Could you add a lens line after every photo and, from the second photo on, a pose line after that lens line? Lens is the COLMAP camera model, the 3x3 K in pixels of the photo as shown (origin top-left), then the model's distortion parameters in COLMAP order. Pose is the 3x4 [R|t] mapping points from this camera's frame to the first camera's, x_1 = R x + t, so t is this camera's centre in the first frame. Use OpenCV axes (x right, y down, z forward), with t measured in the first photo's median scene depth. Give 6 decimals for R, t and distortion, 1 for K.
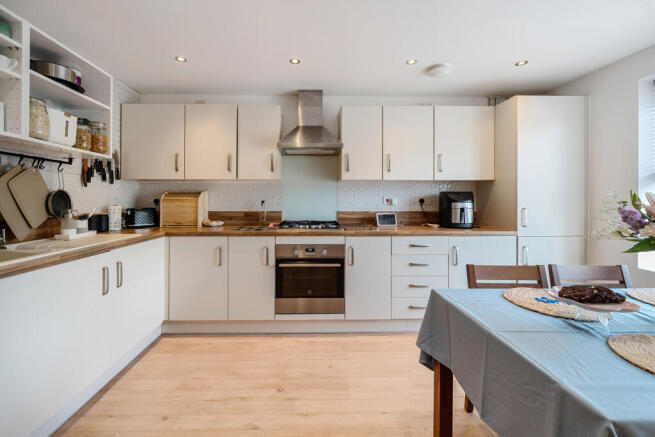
lens RADIAL K [[260.5, 0, 325.8], [0, 260.5, 205.5], [0, 0, 1]] dist [-0.001745, -0.000148]
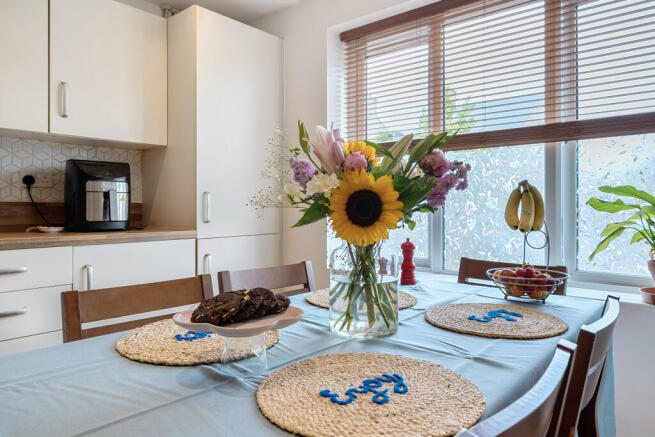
lens RADIAL K [[443.7, 0, 327.5], [0, 443.7, 218.5], [0, 0, 1]] dist [-0.001306, -0.001045]
pose [[0.654034, -0.017423, 0.756264, 0.275011], [0.003124, 0.999788, 0.020332, 0.089008], [-0.756458, -0.010936, 0.653950, 0.176084]]
